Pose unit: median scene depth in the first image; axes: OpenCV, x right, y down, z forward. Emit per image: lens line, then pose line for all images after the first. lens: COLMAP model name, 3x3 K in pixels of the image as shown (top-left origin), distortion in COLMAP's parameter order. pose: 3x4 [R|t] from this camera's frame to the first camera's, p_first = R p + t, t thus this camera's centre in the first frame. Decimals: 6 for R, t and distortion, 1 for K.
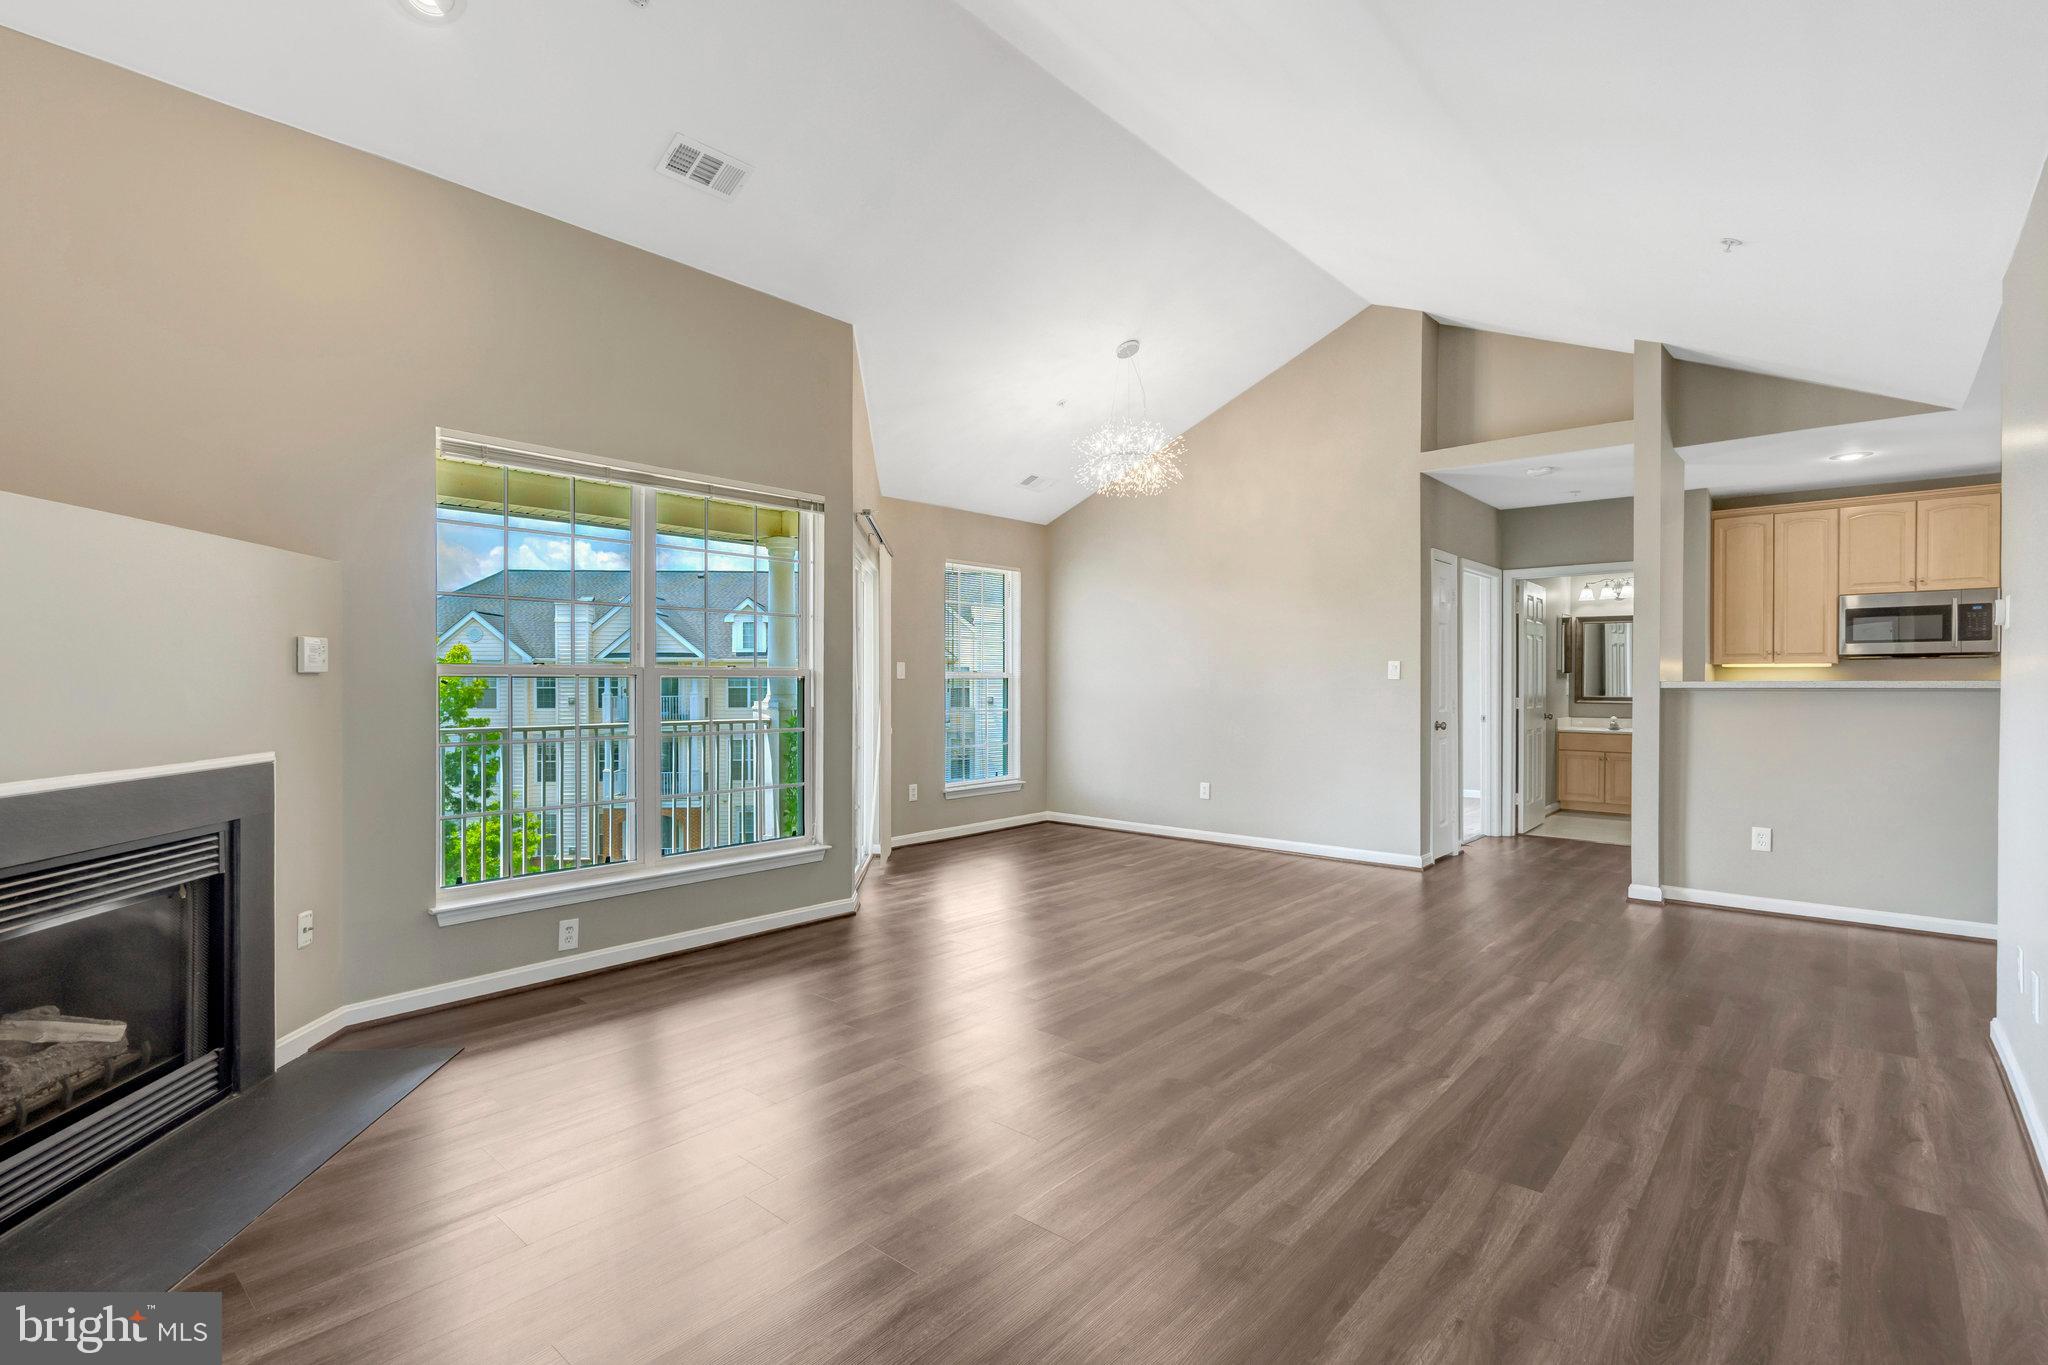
lens RADIAL K [[945.0, 0, 1005.1], [0, 945.0, 718.1], [0, 0, 1]] dist [-0.000757, 0.000481]
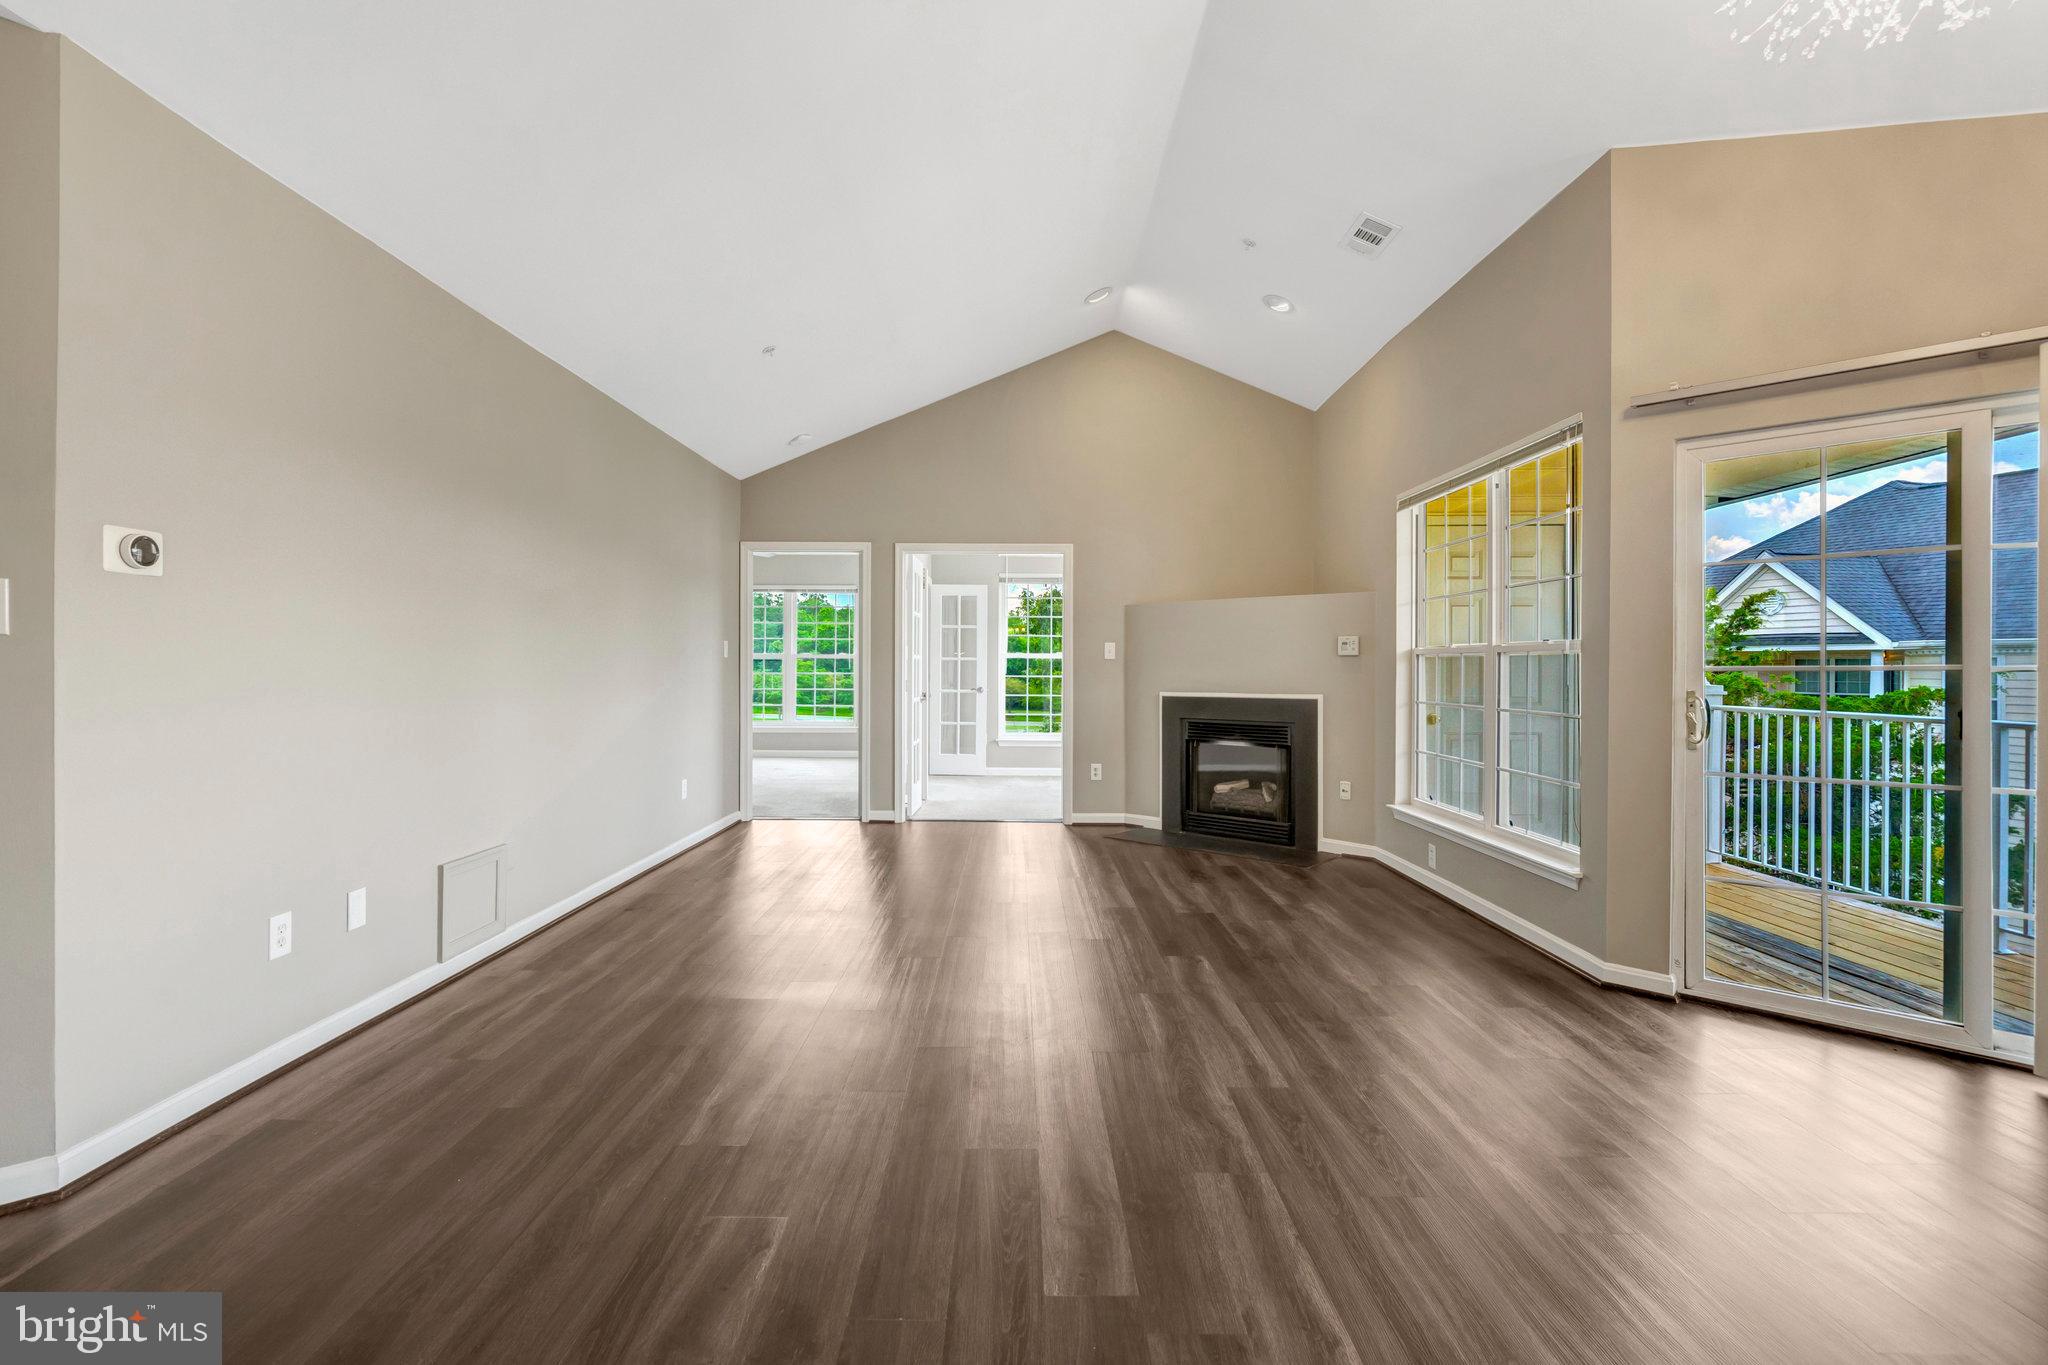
lens RADIAL K [[936.0, 0, 1011.3], [0, 936.0, 674.2], [0, 0, 1]] dist [-0.004615, -0.000773]
pose [[-0.748097, 0.002210, -0.663586, 0.511436], [-0.028300, 0.998978, 0.035231, -0.029048], [0.662986, 0.045135, -0.747270, 0.990747]]
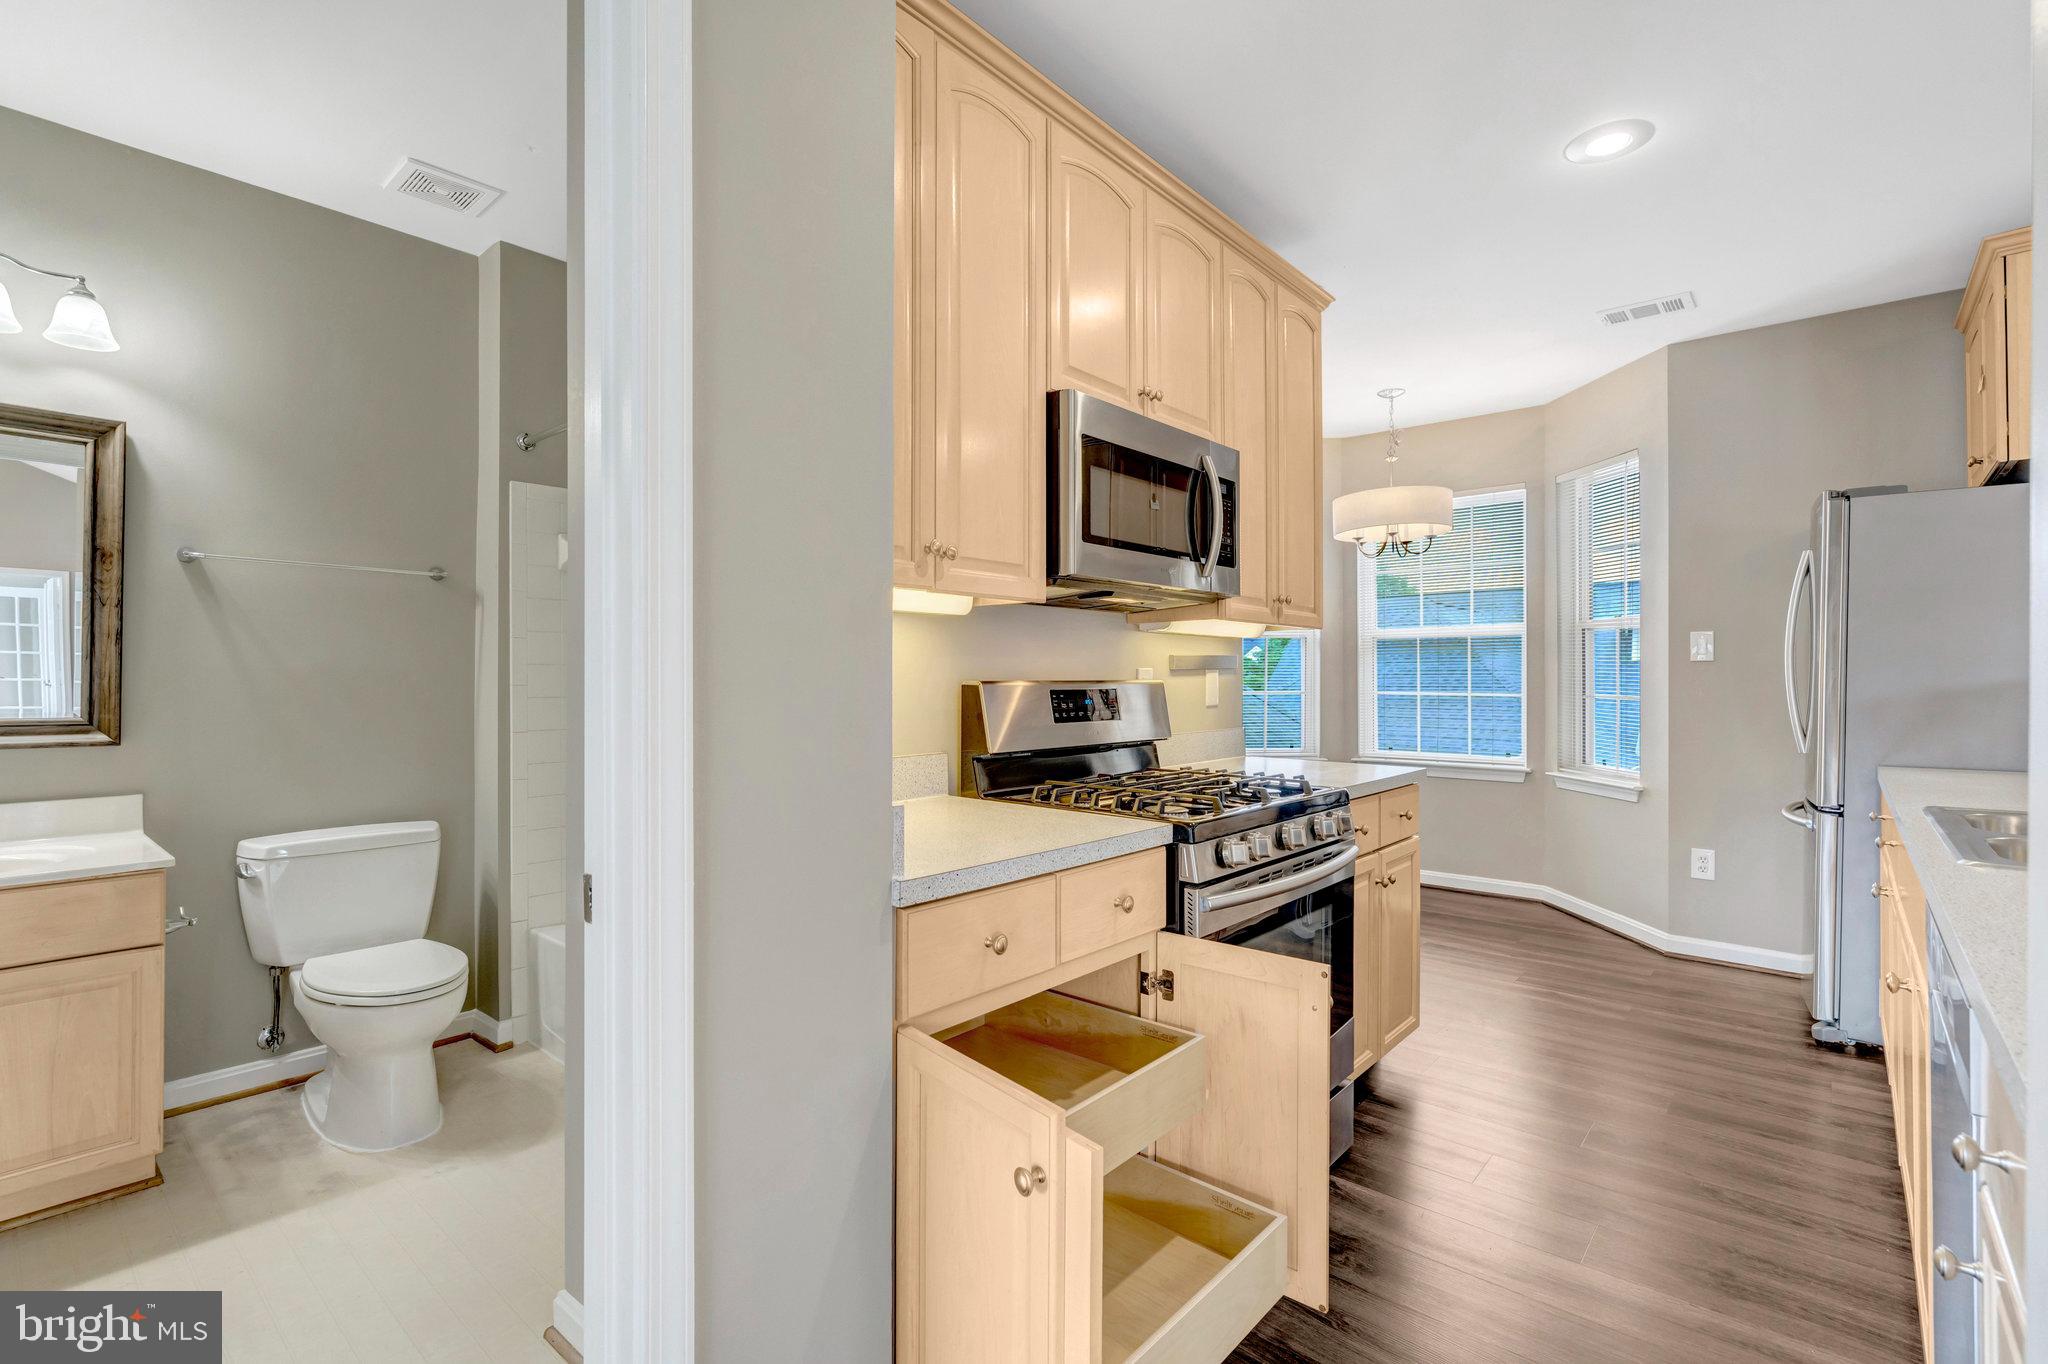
lens RADIAL K [[954.3, 0, 1015.2], [0, 954.3, 680.0], [0, 0, 1]] dist [0.000411, 0.000877]
pose [[-0.008929, 0.000816, 0.999960, 0.575476], [0.037940, 0.999280, -0.000476, -0.033817], [-0.999240, 0.037935, -0.008954, 1.041842]]
